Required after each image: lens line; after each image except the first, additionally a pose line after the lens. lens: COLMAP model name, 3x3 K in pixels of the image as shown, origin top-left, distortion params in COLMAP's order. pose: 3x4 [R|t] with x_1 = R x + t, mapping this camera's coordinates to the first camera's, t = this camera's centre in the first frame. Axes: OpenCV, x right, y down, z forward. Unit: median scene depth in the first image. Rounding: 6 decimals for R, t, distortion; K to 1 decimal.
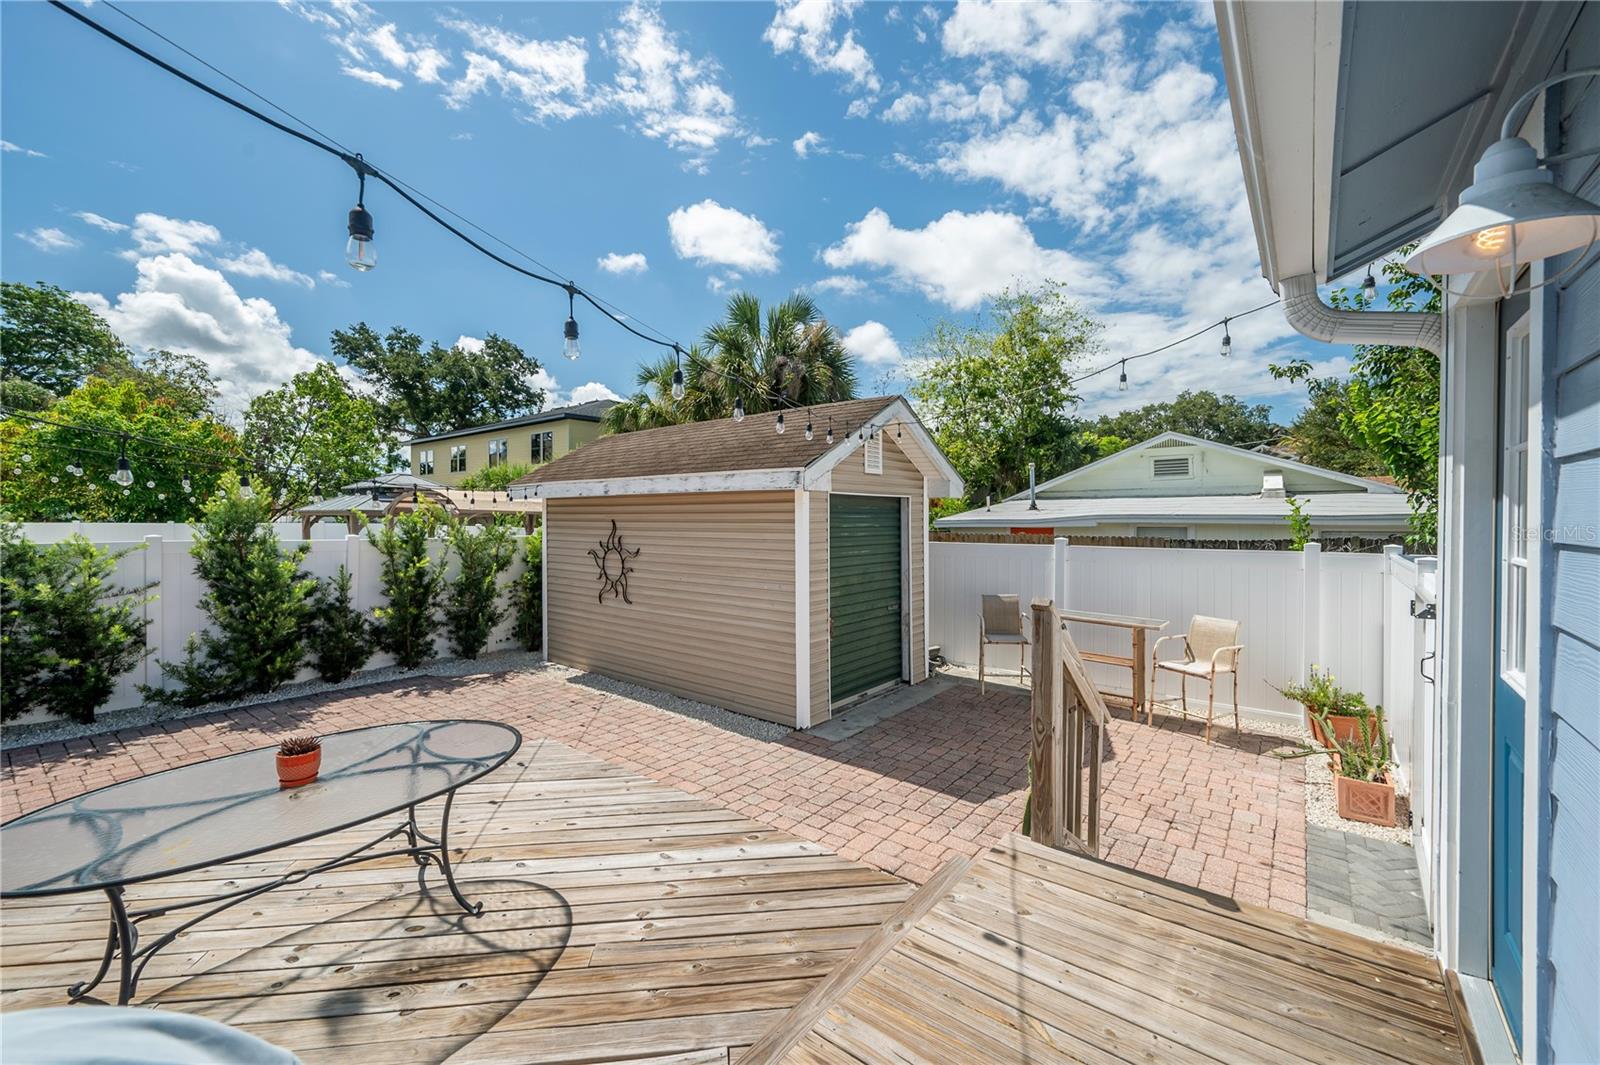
lens RADIAL K [[639.5, 0, 800.1], [0, 639.5, 537.5], [0, 0, 1]] dist [-0.000317, -0.000019]
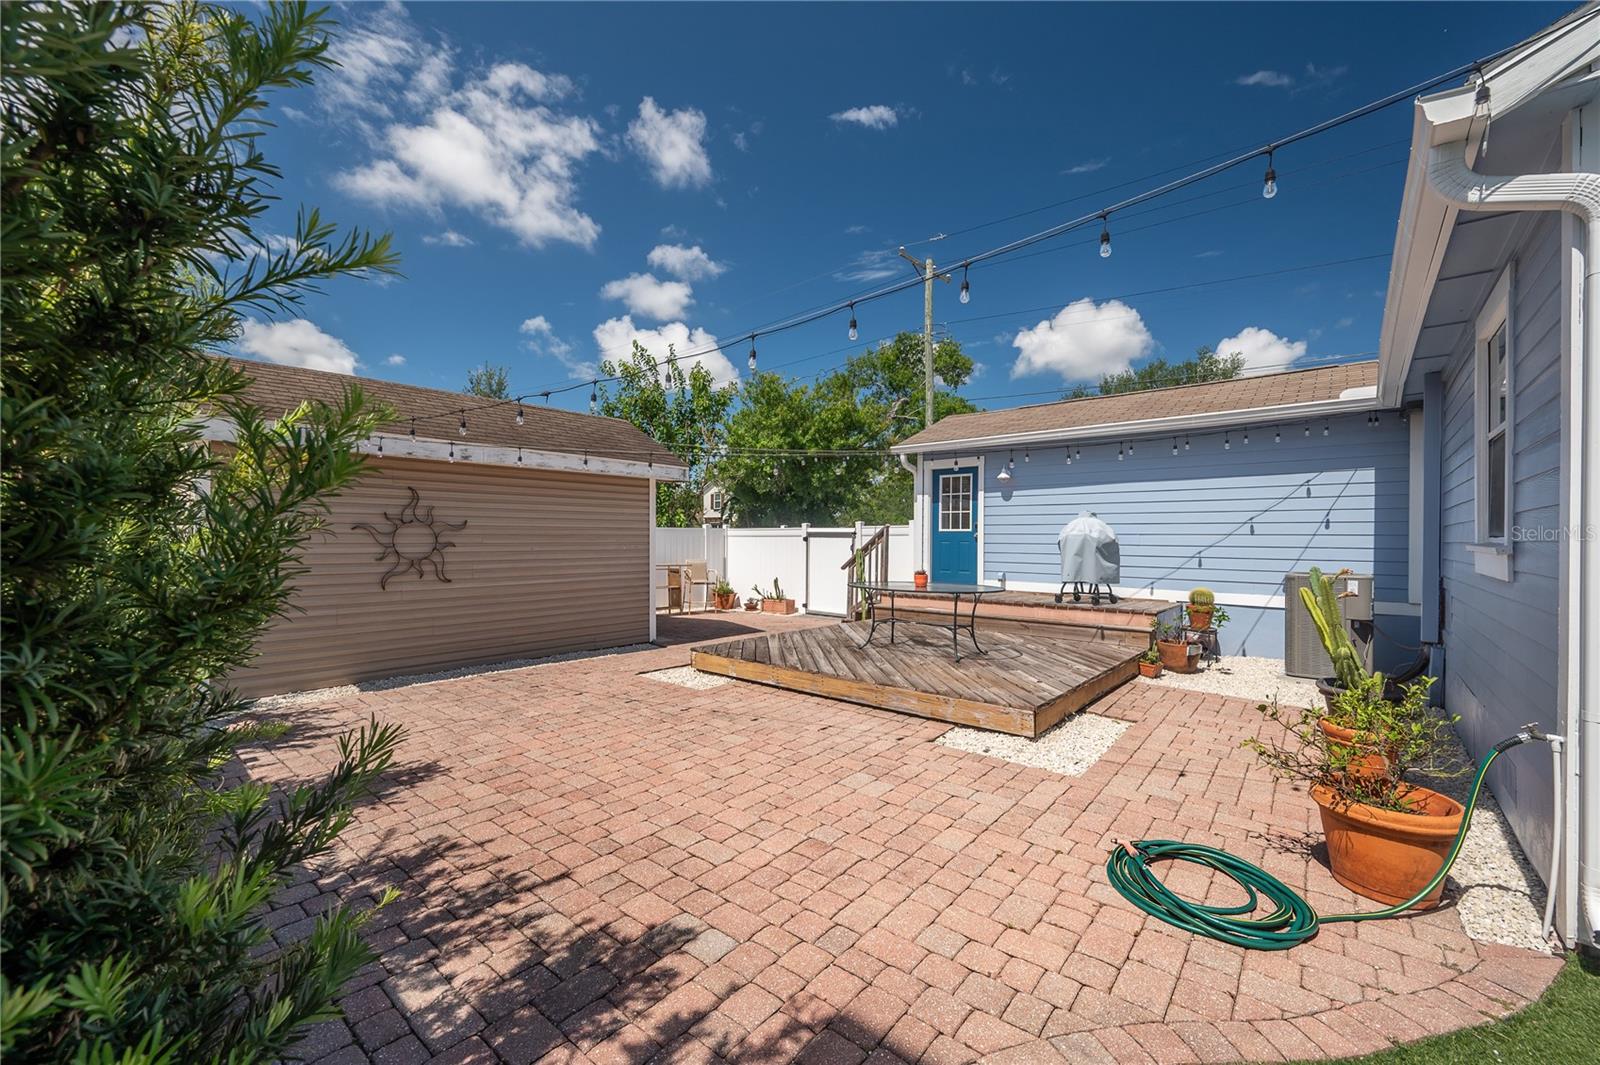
lens RADIAL K [[639.5, 0, 800.1], [0, 639.5, 537.5], [0, 0, 1]] dist [-0.000317, -0.000019]
pose [[0.041691, -0.003663, 0.999124, -1.159805], [0.020306, 0.999790, 0.002818, 0.048722], [-0.998924, 0.020171, 0.041757, 0.472103]]
